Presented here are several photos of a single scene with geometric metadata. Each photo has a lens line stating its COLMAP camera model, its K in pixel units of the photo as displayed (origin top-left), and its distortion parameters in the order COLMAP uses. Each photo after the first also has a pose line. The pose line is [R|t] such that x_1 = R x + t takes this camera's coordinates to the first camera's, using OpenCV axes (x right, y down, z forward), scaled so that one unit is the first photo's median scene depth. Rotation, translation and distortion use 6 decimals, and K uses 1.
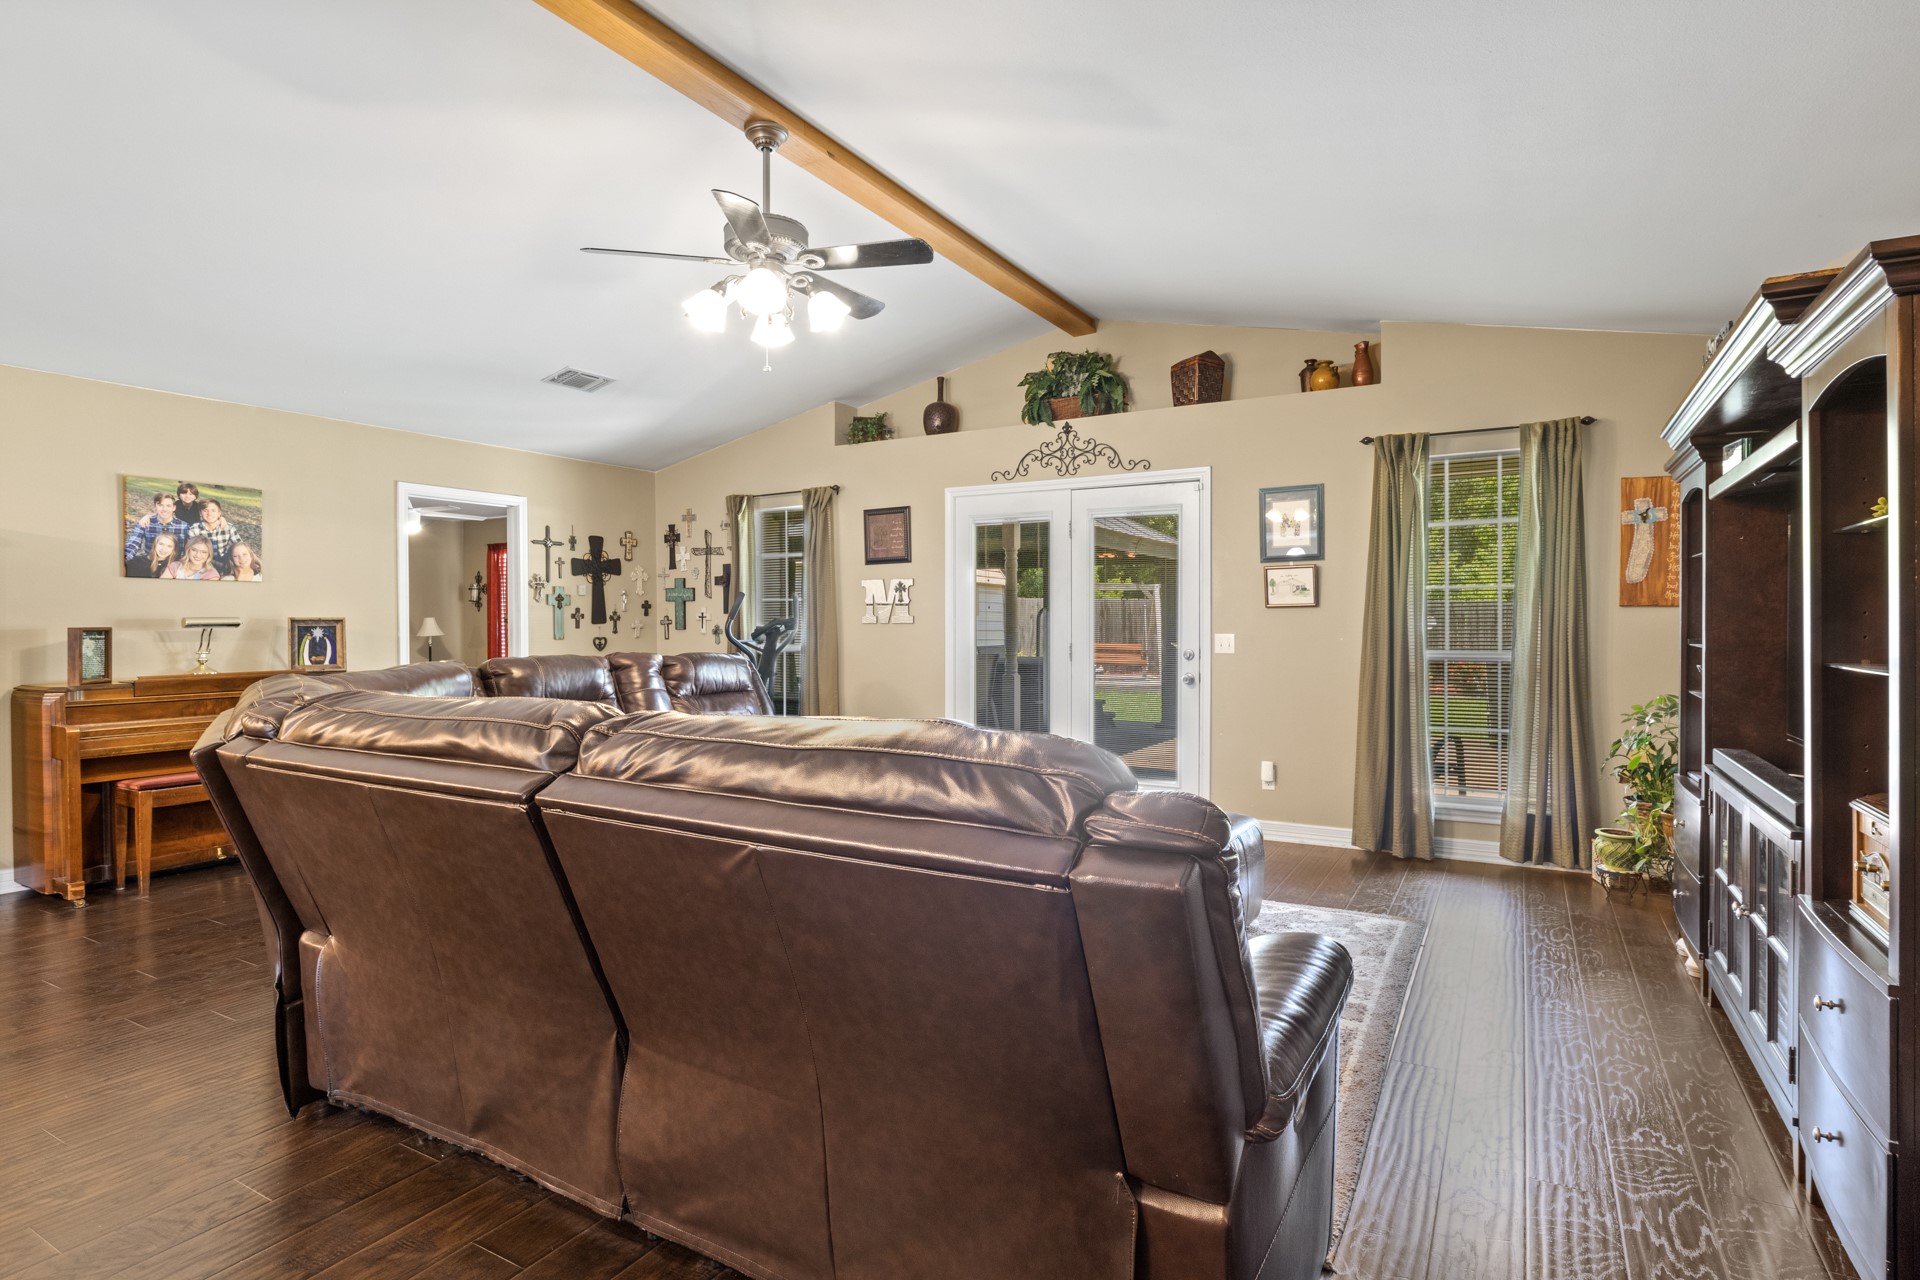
lens RADIAL K [[979.6, 0, 962.3], [0, 979.6, 627.9], [0, 0, 1]] dist [-0.006150, 0.000176]
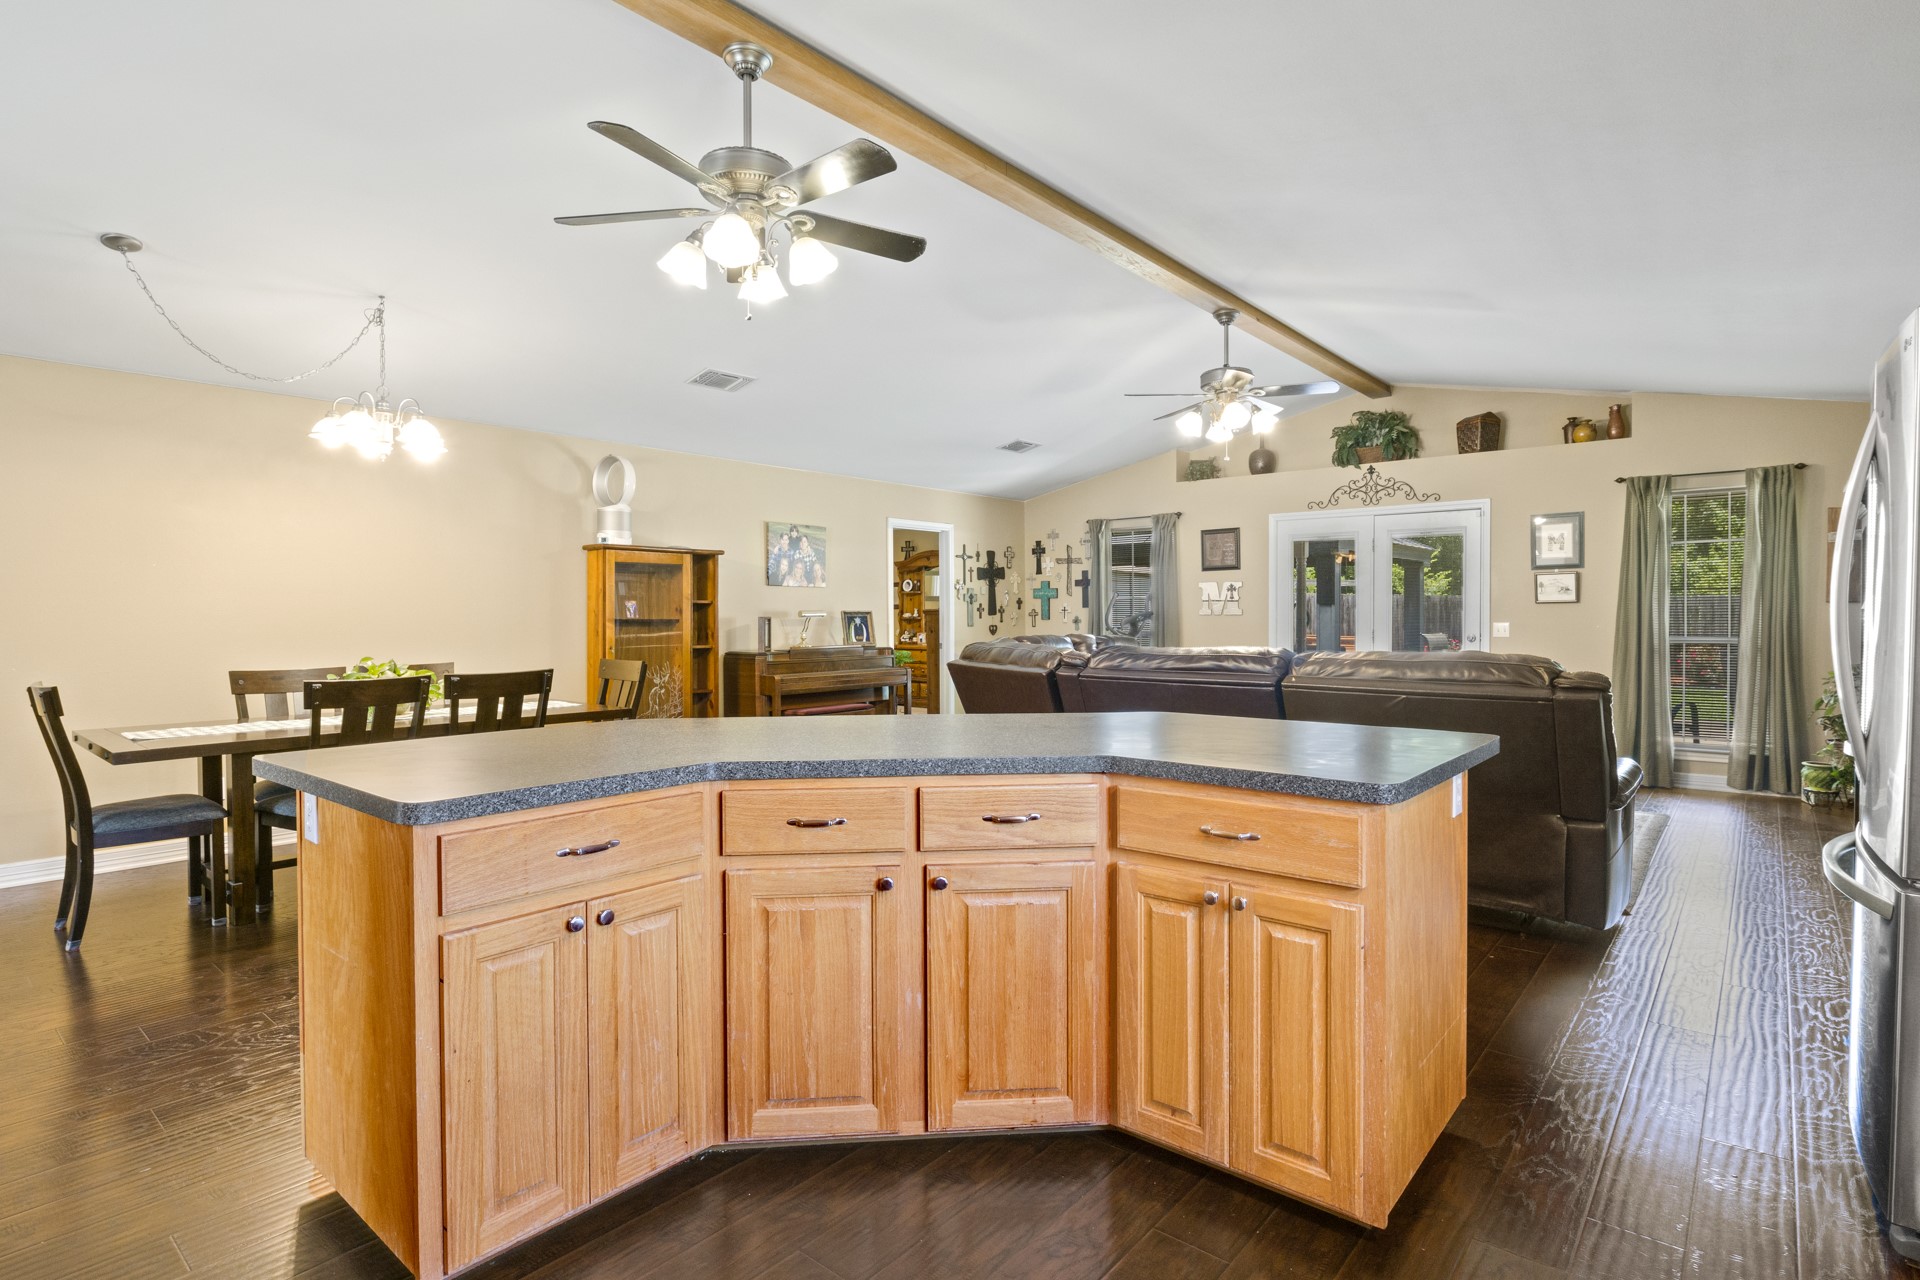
lens RADIAL K [[963.5, 0, 965.8], [0, 963.5, 627.5], [0, 0, 1]] dist [-0.006063, -0.001053]
pose [[0.984249, 0.002684, -0.176768, -0.208112], [-0.001378, 0.999971, 0.007511, 0.003746], [0.176783, -0.007149, 0.984224, -0.403931]]
